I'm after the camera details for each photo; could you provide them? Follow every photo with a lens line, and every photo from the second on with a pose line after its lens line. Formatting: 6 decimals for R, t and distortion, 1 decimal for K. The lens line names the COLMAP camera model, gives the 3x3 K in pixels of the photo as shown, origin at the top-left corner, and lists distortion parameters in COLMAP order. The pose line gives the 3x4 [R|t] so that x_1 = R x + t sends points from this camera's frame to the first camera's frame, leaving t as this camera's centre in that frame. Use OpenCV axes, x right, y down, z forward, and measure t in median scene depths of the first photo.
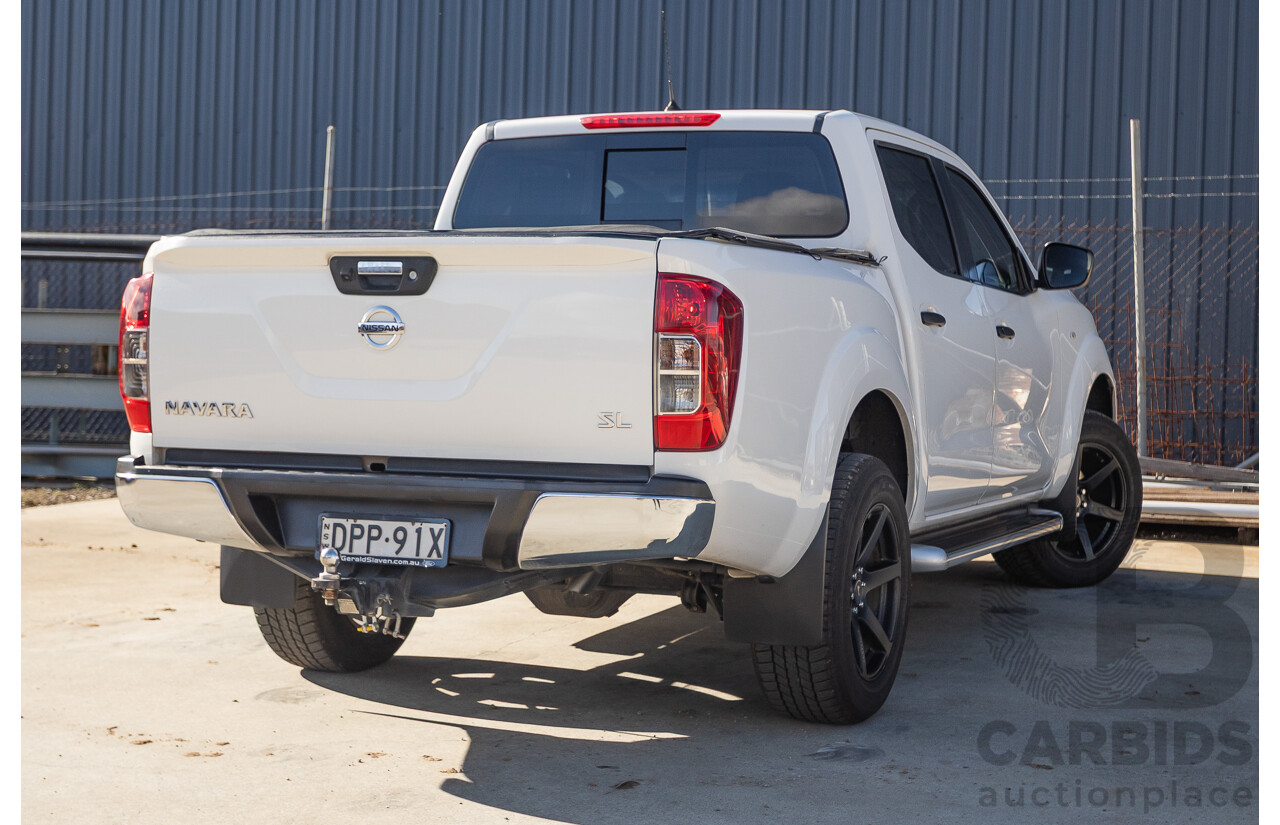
lens RADIAL K [[1917.0, 0, 640.3], [0, 1917.0, 392.0], [0, 0, 1]] dist [0.025779, -0.087287]
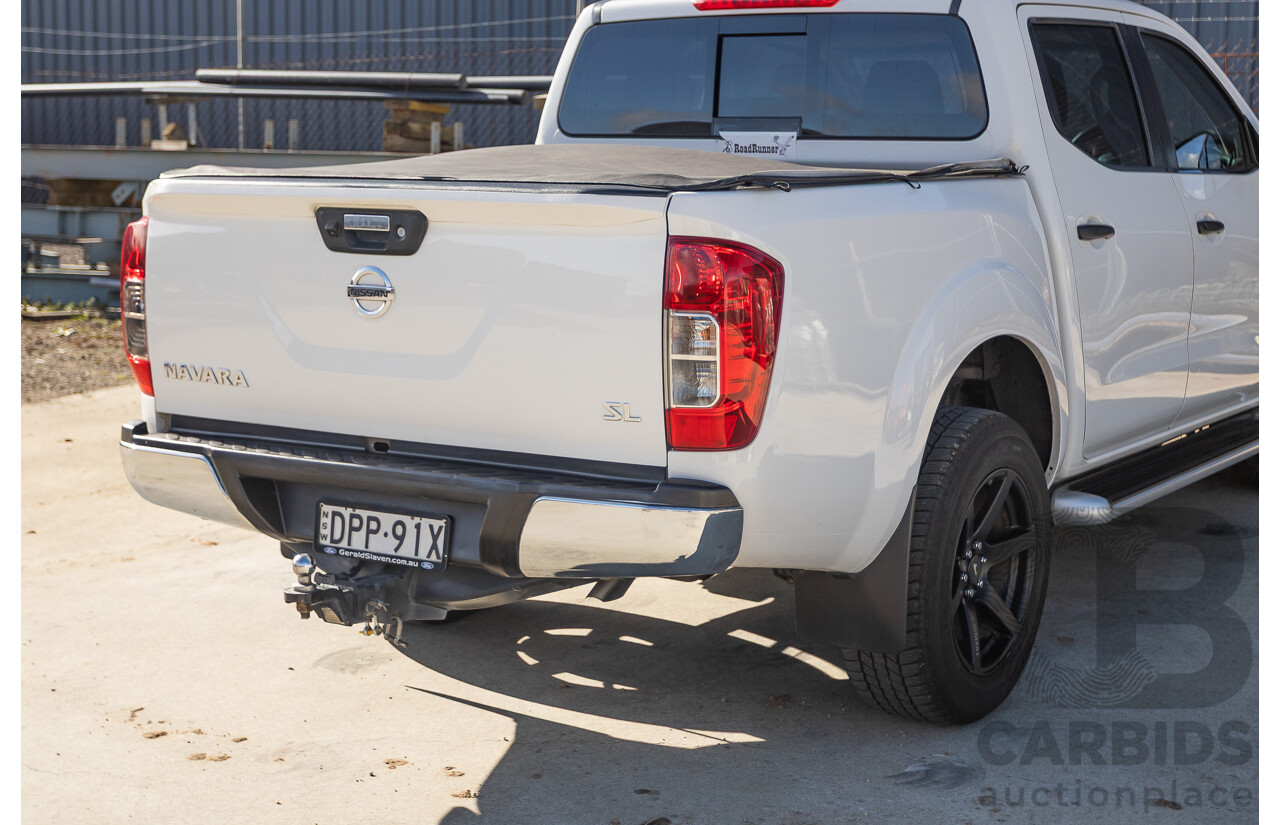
lens RADIAL K [[1917.0, 0, 640.3], [0, 1917.0, 392.0], [0, 0, 1]] dist [0.025779, -0.087287]
pose [[0.986768, 0.005593, -0.162045, 0.120843], [0.010946, 0.994827, 0.100994, -0.072796], [0.161772, -0.101431, 0.981602, 0.167599]]
